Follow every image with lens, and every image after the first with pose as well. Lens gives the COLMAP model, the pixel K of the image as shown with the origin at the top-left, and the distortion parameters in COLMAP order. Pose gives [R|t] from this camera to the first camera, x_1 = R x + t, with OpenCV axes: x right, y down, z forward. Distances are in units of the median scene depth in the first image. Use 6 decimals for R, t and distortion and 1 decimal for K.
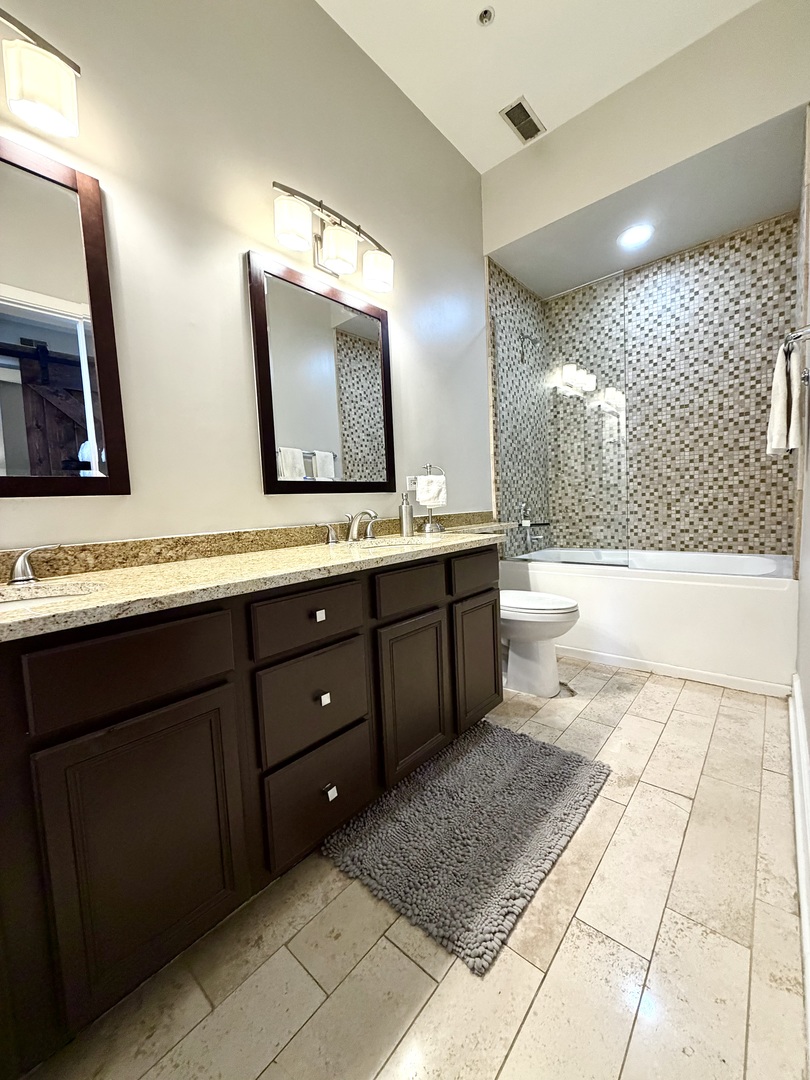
lens RADIAL K [[428.9, 0, 405.0], [0, 428.9, 540.0], [0, 0, 1]] dist [0.001967, 0.000137]
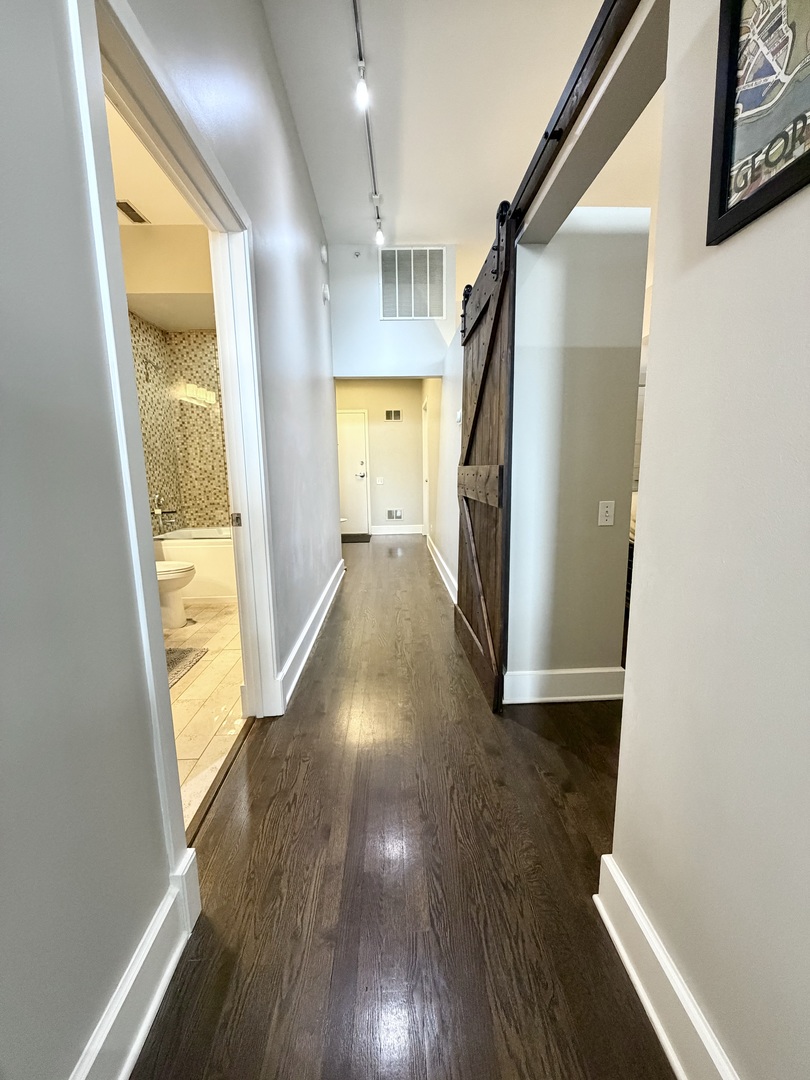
lens RADIAL K [[431.7, 0, 406.3], [0, 431.7, 534.6], [0, 0, 1]] dist [-0.001158, 0.000296]
pose [[0.732447, -0.070188, 0.677196, -0.056632], [0.038695, 0.997356, 0.061518, -0.018028], [-0.679723, -0.018855, 0.733226, -0.444803]]
